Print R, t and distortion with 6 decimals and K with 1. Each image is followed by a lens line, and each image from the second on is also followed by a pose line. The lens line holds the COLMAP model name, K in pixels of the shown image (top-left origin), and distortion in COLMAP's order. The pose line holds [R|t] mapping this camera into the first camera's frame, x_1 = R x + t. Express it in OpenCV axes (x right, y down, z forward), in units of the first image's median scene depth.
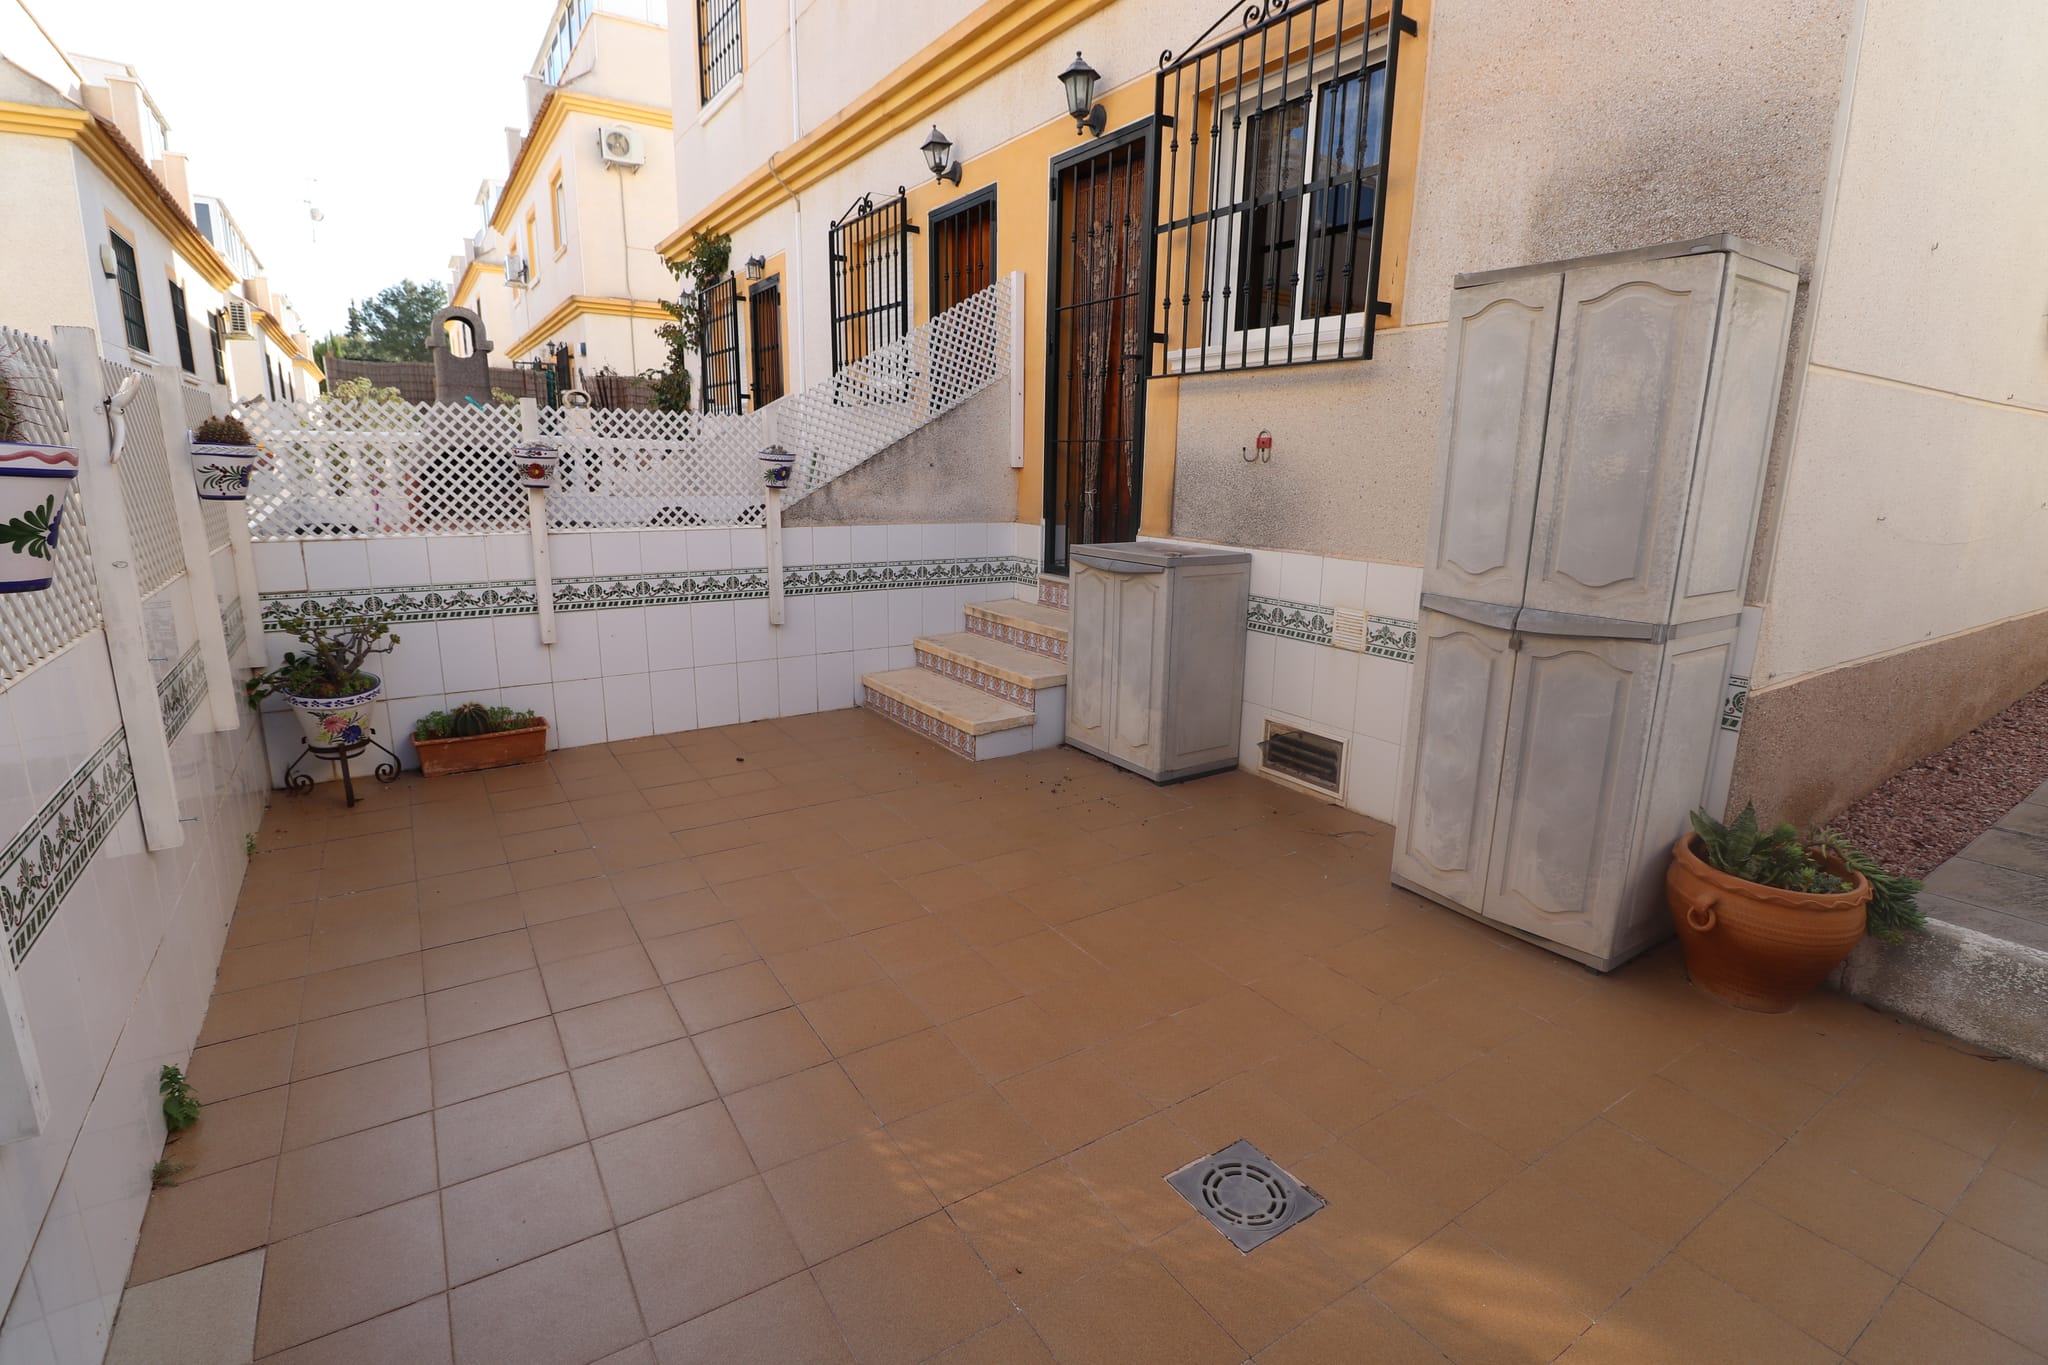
lens RADIAL K [[956.5, 0, 1028.0], [0, 956.5, 661.1], [0, 0, 1]] dist [-0.003500, -0.010453]
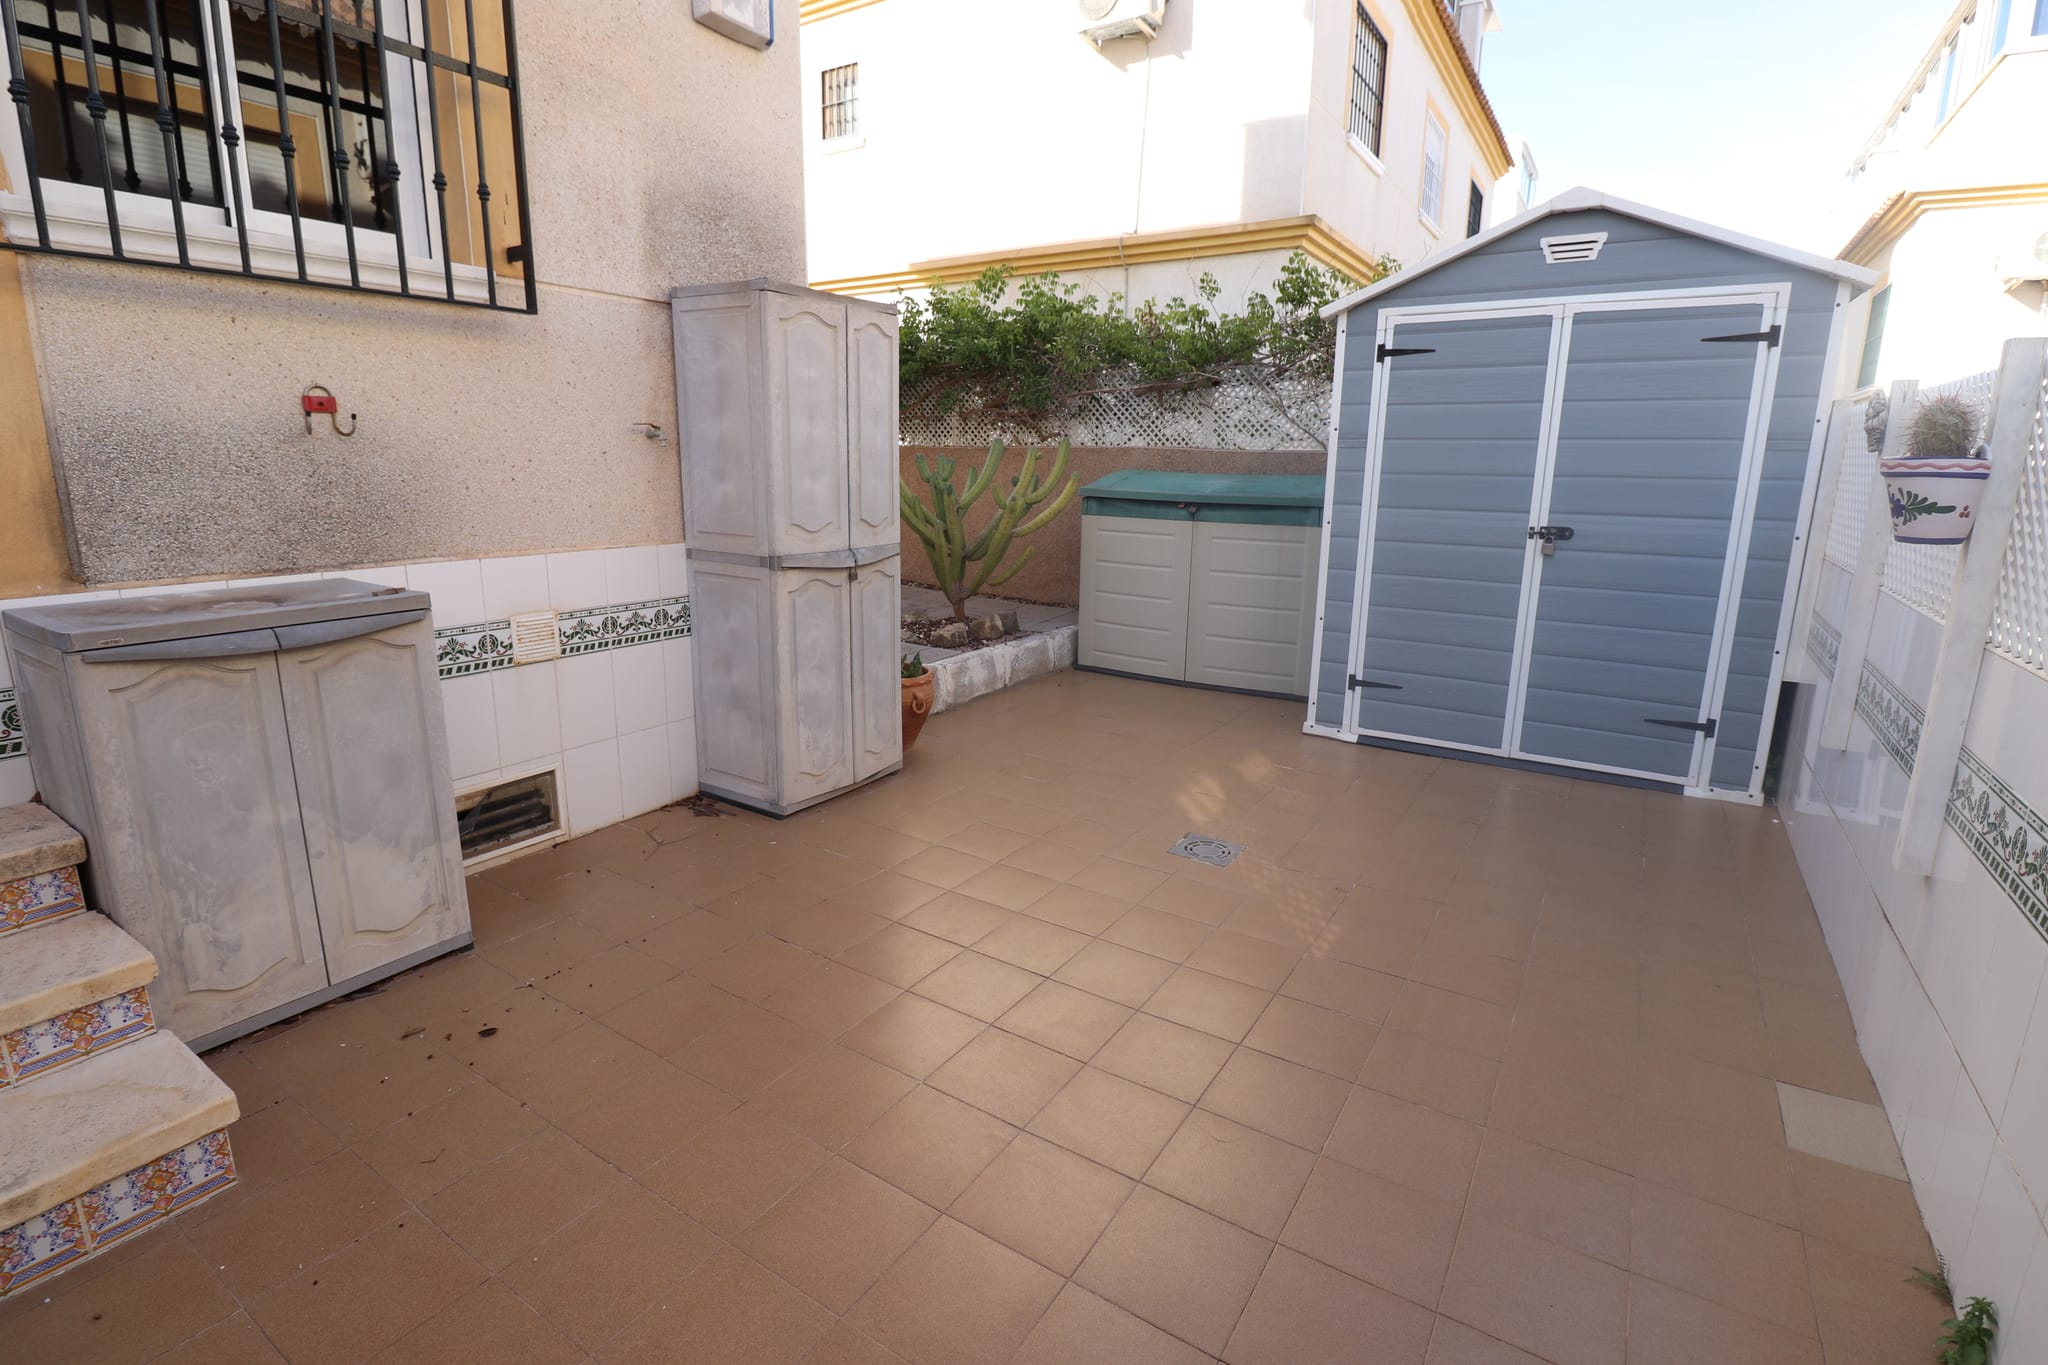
lens RADIAL K [[956.5, 0, 1028.0], [0, 956.5, 661.1], [0, 0, 1]] dist [-0.003500, -0.010453]
pose [[-0.407816, -0.214254, 0.887570, -0.537255], [0.165457, 0.938644, 0.302607, -0.179698], [-0.897948, 0.270262, -0.347345, 0.835731]]
